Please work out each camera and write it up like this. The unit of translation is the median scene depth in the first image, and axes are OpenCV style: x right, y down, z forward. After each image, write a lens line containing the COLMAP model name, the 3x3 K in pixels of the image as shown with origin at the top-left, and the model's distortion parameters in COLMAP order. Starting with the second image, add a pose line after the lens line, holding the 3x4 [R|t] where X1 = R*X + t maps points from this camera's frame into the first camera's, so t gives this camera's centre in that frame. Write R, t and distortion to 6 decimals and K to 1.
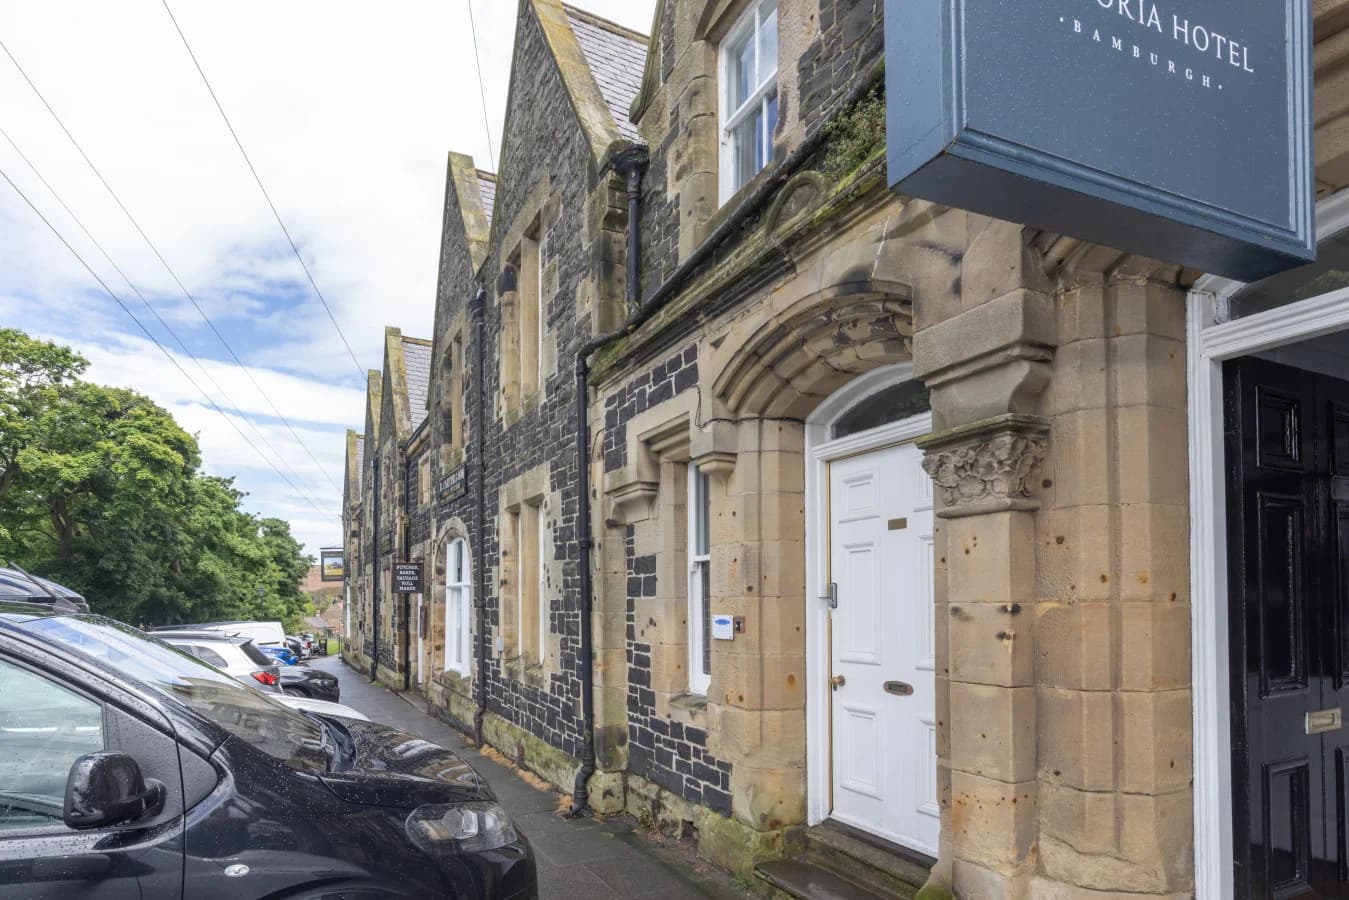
lens RADIAL K [[720.6, 0, 562.8], [0, 720.6, 593.7], [0, 0, 1]] dist [0.005312, 0.001231]
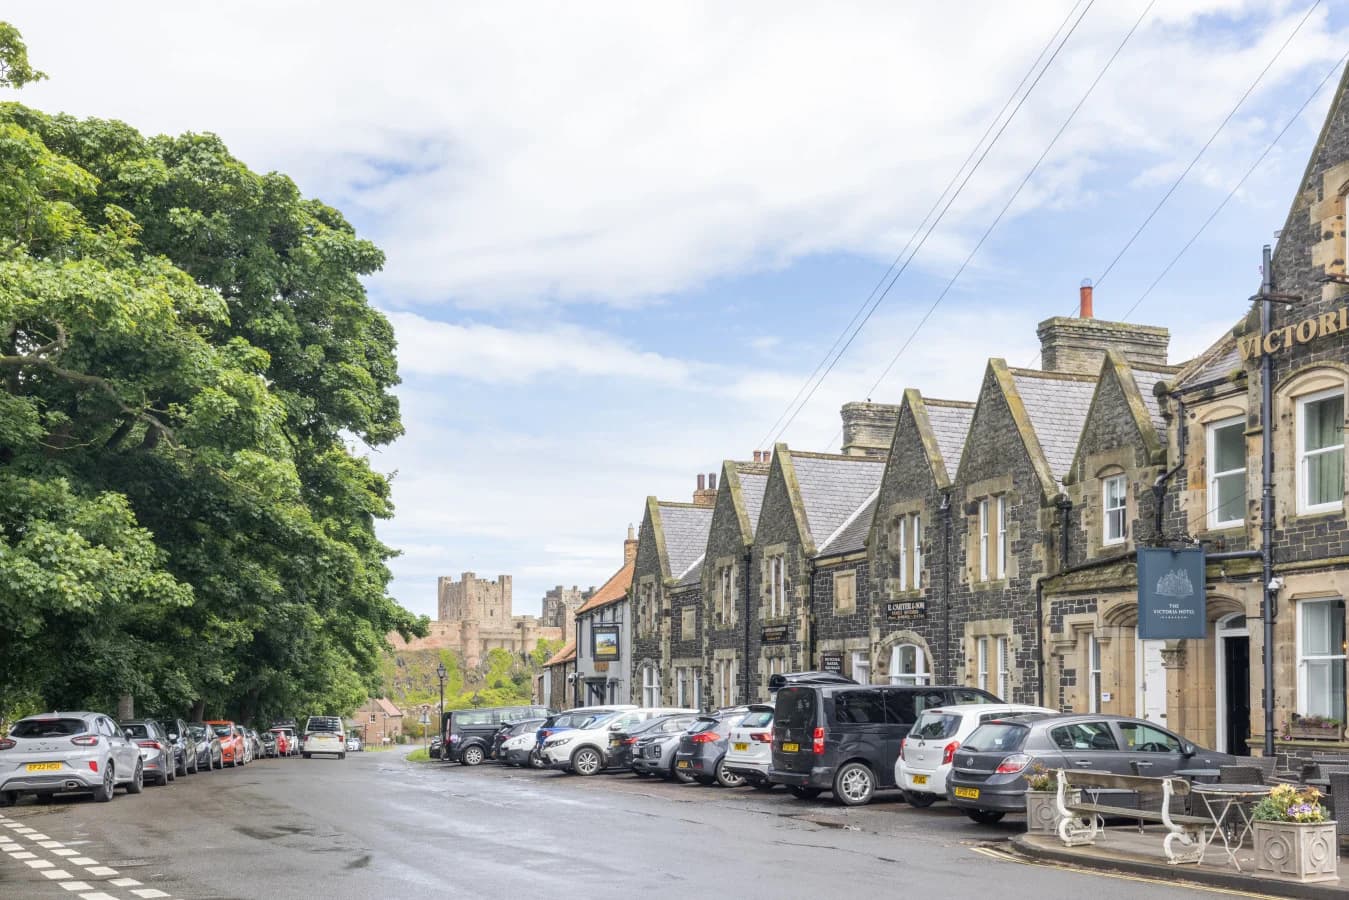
lens RADIAL K [[1343.5, 0, 672.6], [0, 1343.5, 649.0], [0, 0, 1]] dist [0.016058, 0.001884]
pose [[0.999343, 0.006525, -0.035643, -1.097134], [-0.007100, 0.999846, -0.016034, -0.039709], [0.035533, 0.016277, 0.999236, -3.691769]]
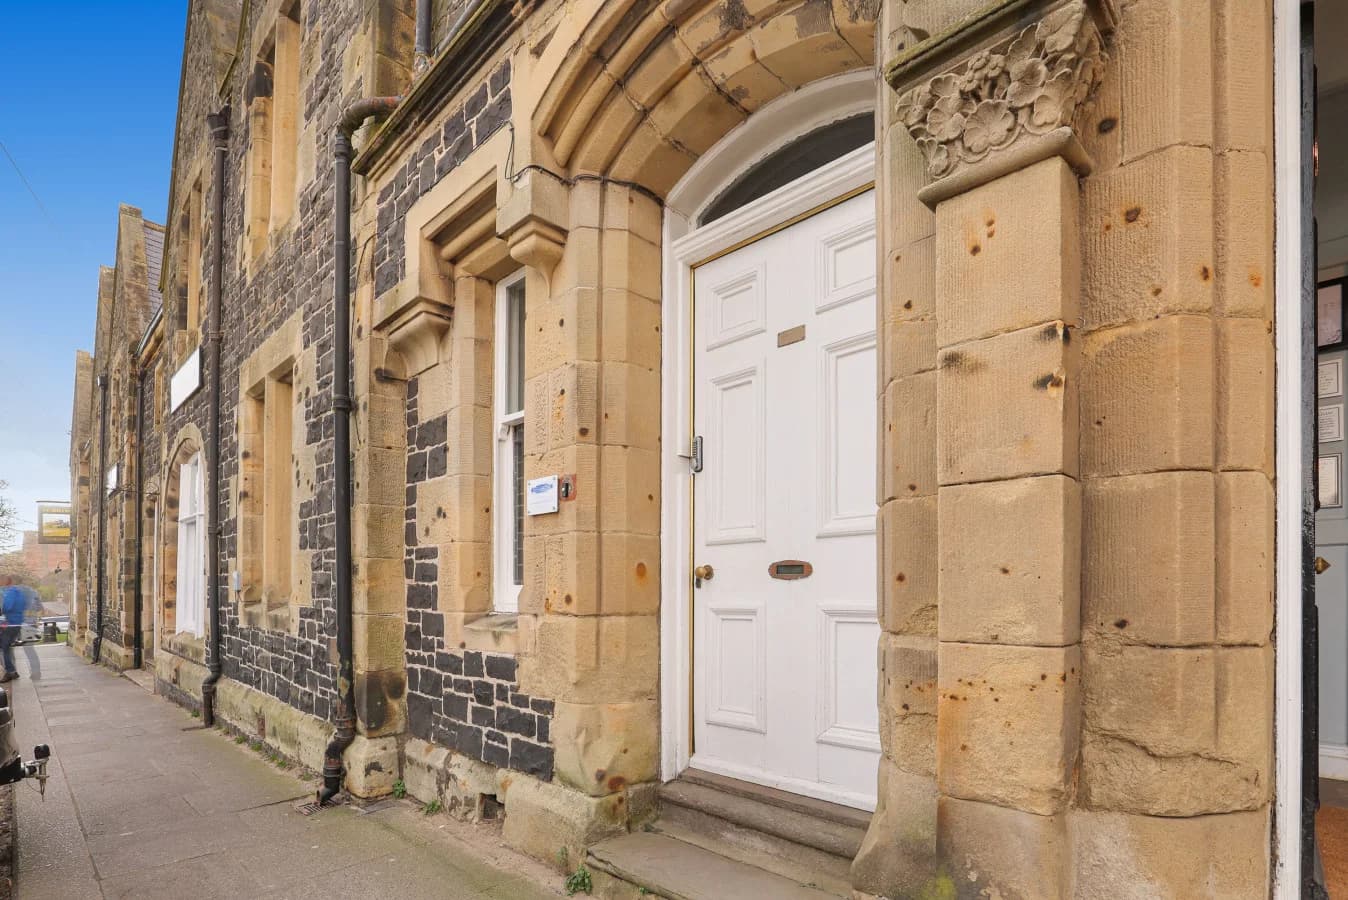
lens RADIAL K [[701.5, 0, 671.5], [0, 701.5, 589.7], [0, 0, 1]] dist [-0.038773, 0.001793]
pose [[0.920674, 0.007546, 0.390259, 0.068718], [-0.012283, 0.999878, 0.009642, 0.105407], [-0.390139, -0.013671, 0.920655, 0.306149]]
